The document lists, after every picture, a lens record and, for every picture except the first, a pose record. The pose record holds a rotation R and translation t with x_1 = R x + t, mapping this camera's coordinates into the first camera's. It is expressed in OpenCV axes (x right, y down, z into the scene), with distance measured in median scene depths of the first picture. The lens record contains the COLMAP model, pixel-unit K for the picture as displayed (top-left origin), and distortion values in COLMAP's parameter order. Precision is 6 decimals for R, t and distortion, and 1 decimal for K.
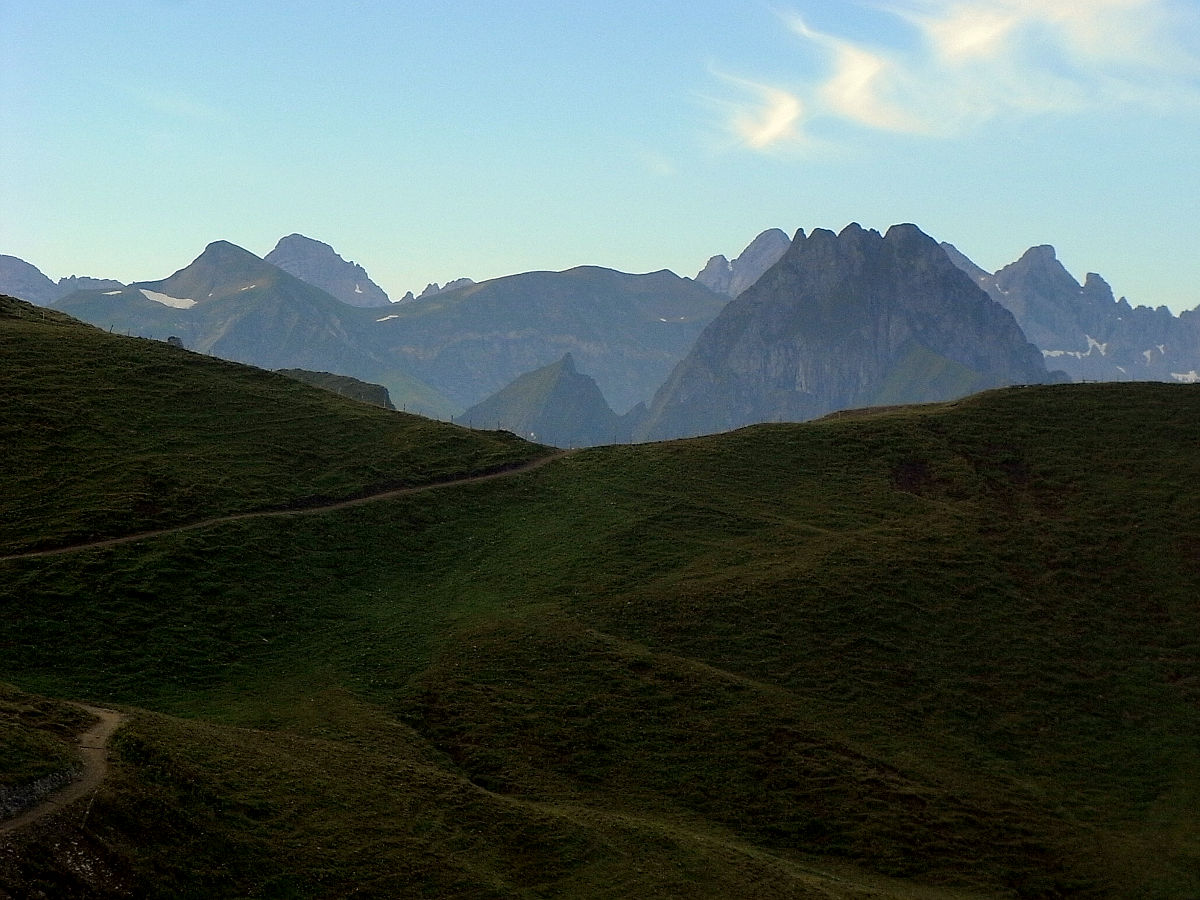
lens RADIAL K [[4009.8, 0, 605.5], [0, 4009.8, 448.8], [0, 0, 1]] dist [0.020742, 0.000000]
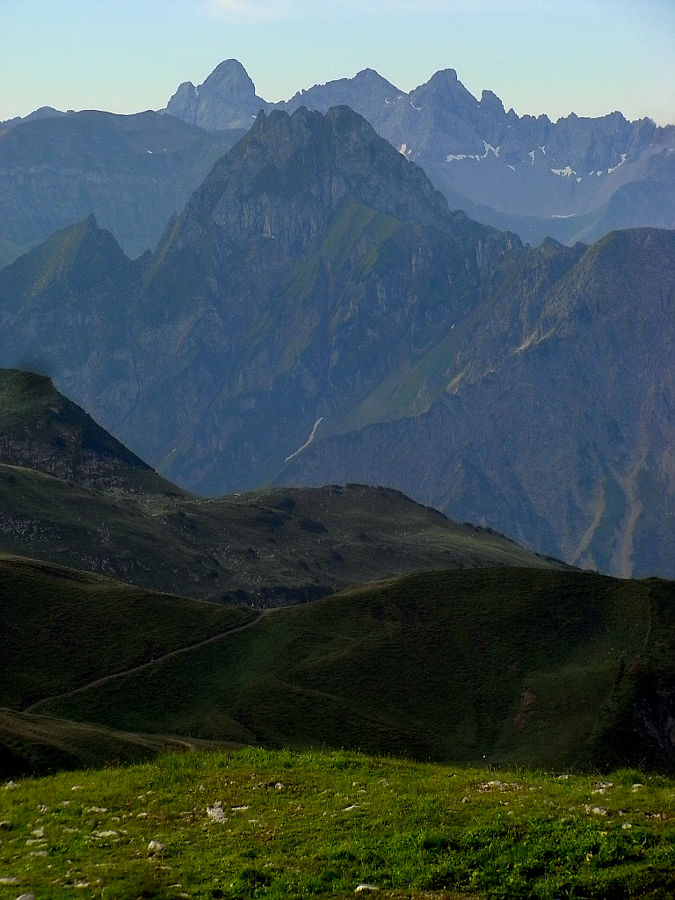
lens RADIAL K [[3214.6, 0, 336.0], [0, 3214.6, 453.3], [0, 0, 1]] dist [-0.033009, 0.000000]
pose [[0.996746, -0.040216, 0.069859, -0.120846], [0.035471, 0.997062, 0.067892, -0.280540], [-0.072384, -0.065193, 0.995244, -1.408131]]
